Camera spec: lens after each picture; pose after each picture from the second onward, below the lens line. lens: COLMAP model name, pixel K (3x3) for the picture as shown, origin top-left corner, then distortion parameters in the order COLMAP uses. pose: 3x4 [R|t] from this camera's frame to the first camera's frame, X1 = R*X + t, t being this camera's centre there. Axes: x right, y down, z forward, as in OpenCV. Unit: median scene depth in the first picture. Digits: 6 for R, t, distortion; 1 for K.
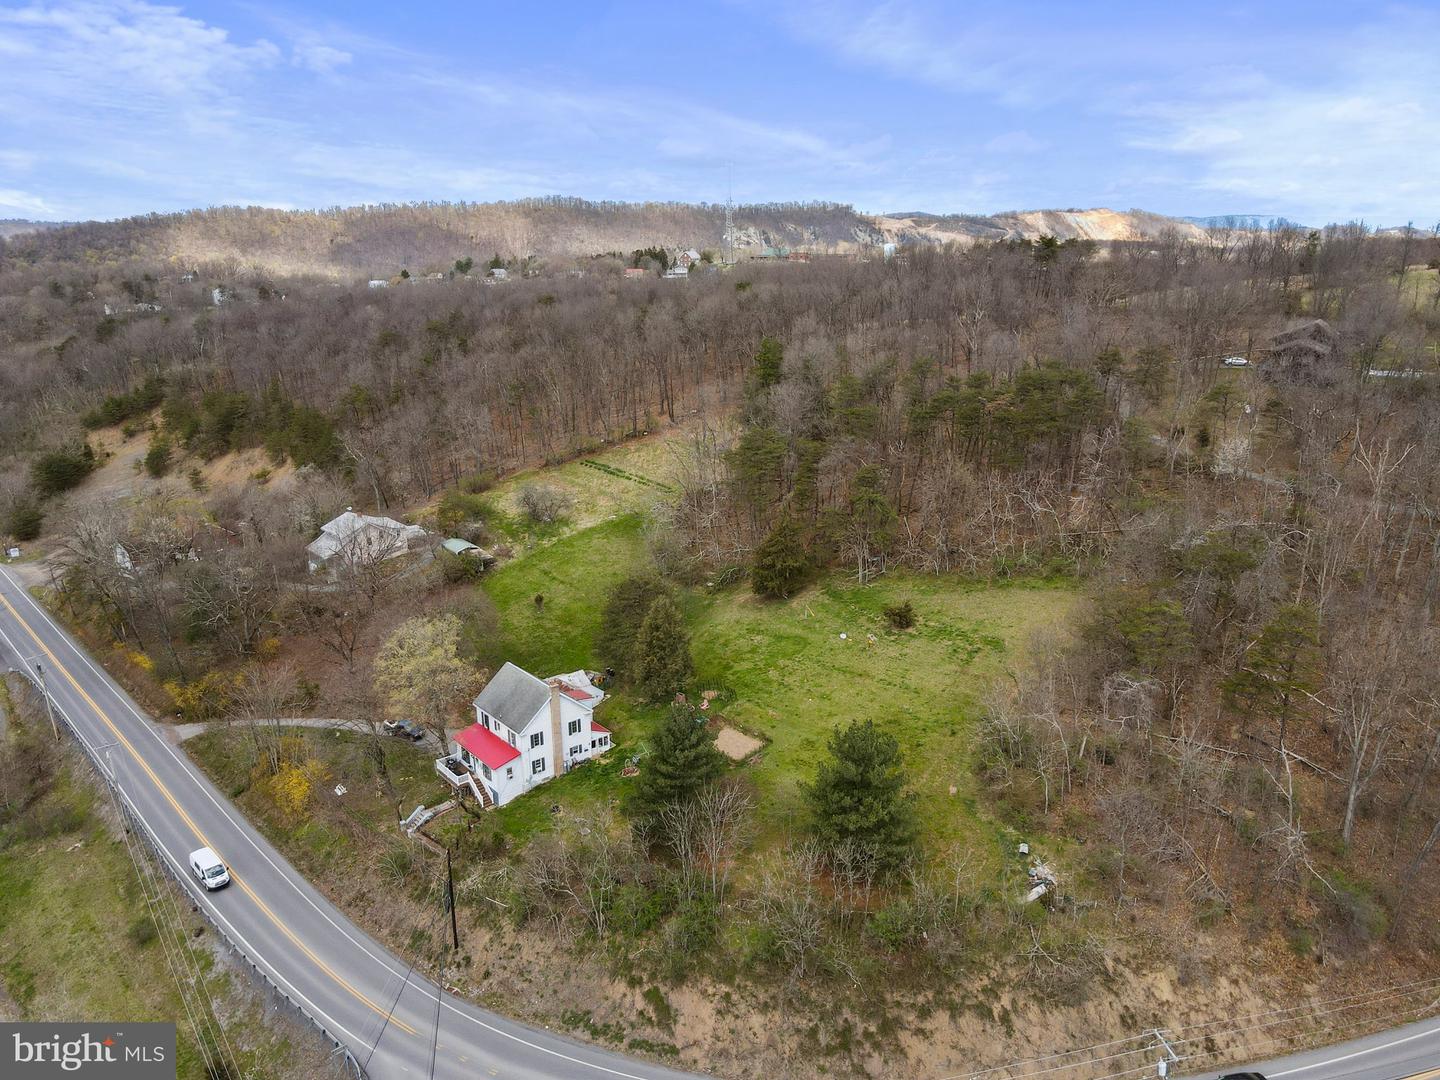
lens RADIAL K [[1090.0, 0, 720.0], [0, 1090.0, 530.8], [0, 0, 1]] dist [0.003237, 0.017054]
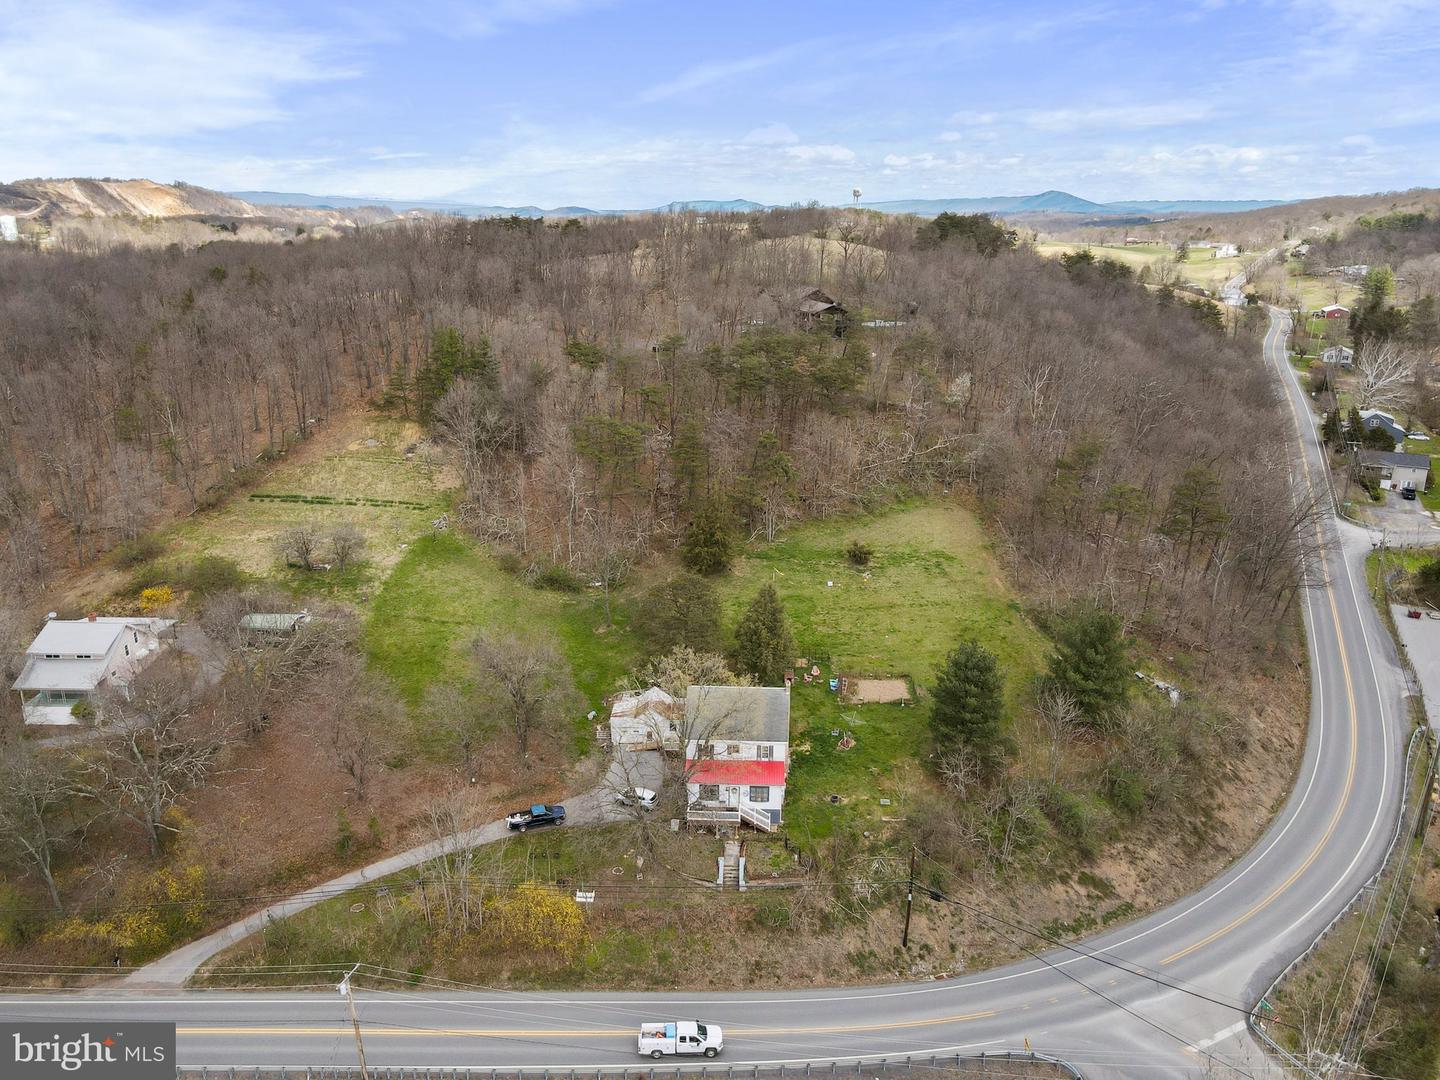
lens RADIAL K [[1094.0, 0, 736.3], [0, 1094.0, 540.9], [0, 0, 1]] dist [-0.001081, 0.045315]
pose [[0.663028, -0.206398, 0.719579, -0.815897], [0.186292, 0.976492, 0.108438, -0.092186], [-0.725045, 0.062154, 0.685891, 0.340481]]
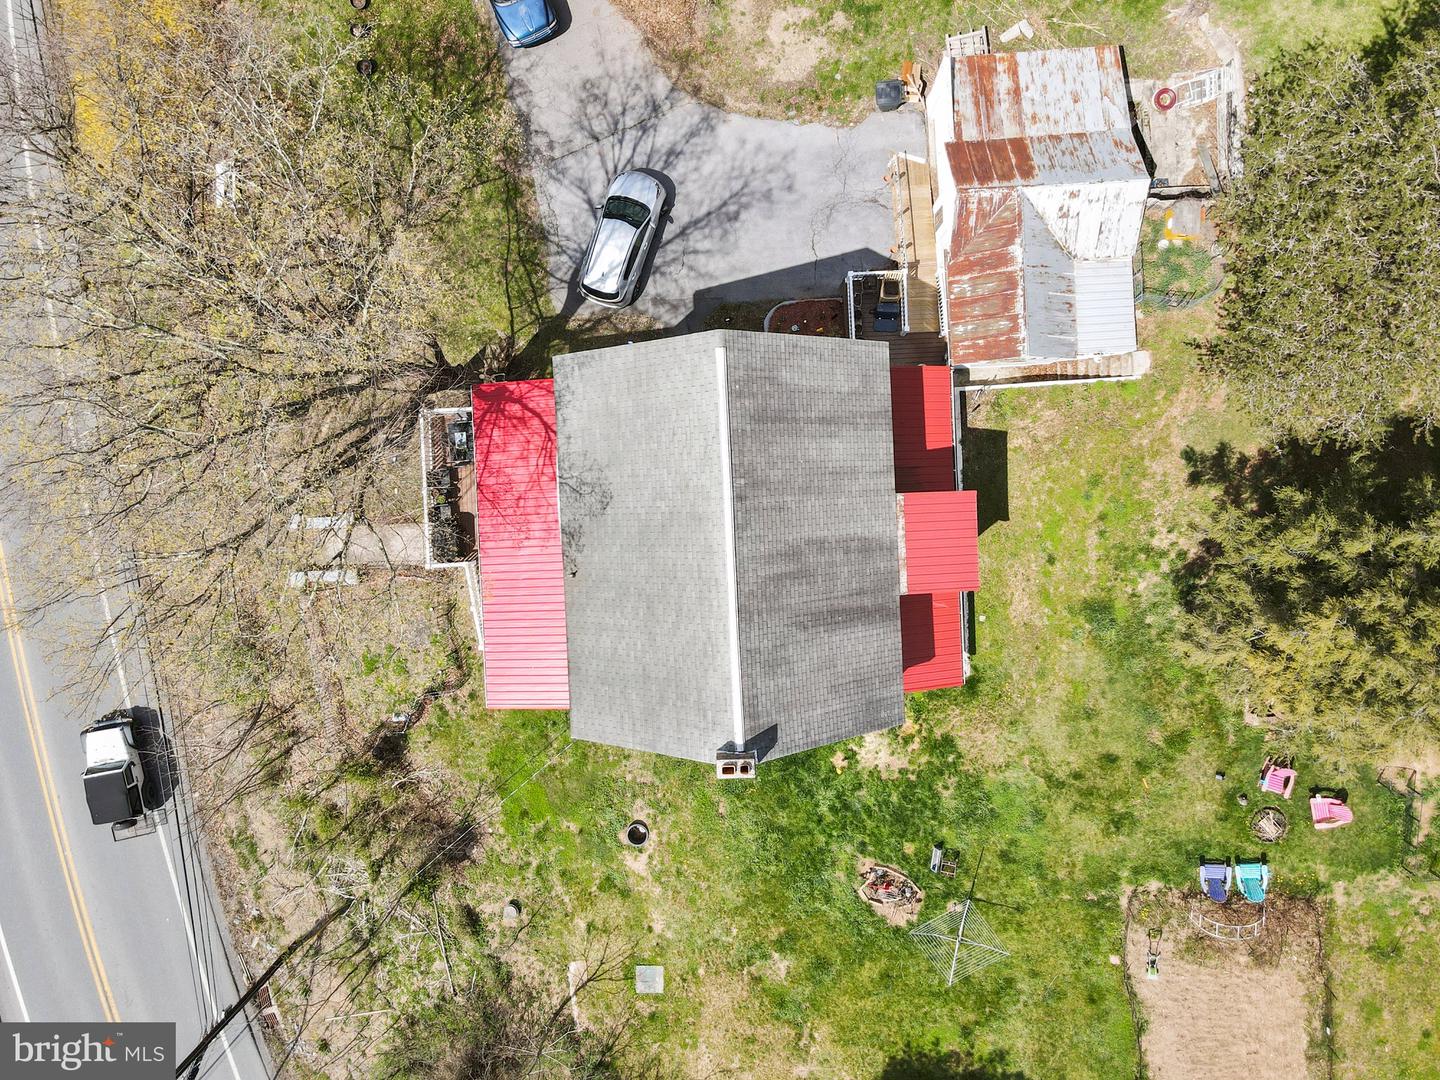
lens RADIAL K [[1090.0, 0, 720.0], [0, 1090.0, 530.8], [0, 0, 1]] dist [0.003237, 0.017054]
pose [[0.798133, 0.601932, 0.025720, -0.180715], [-0.160079, 0.170715, 0.972230, -0.080816], [0.580825, -0.780087, 0.232609, 0.937506]]
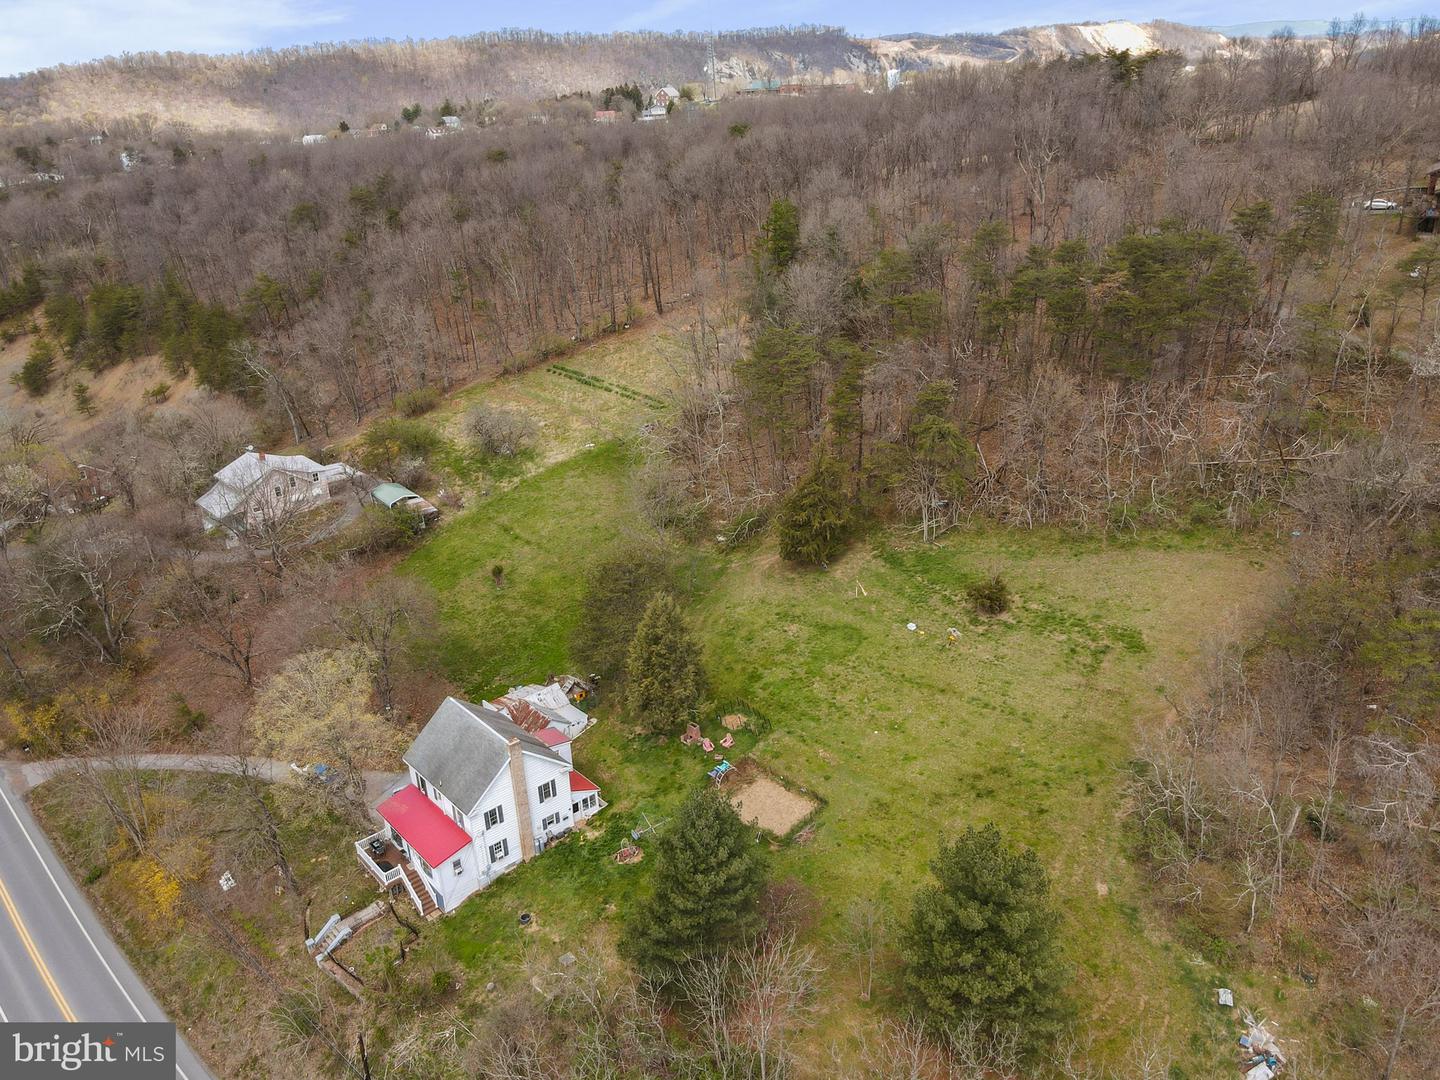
lens RADIAL K [[1135.7, 0, 719.4], [0, 1135.7, 531.1], [0, 0, 1]] dist [0.015315, 0.003894]
pose [[0.999217, -0.039405, 0.003633, -0.017363], [0.038674, 0.991858, 0.121338, -0.070937], [-0.008385, -0.121103, 0.992605, 0.280797]]
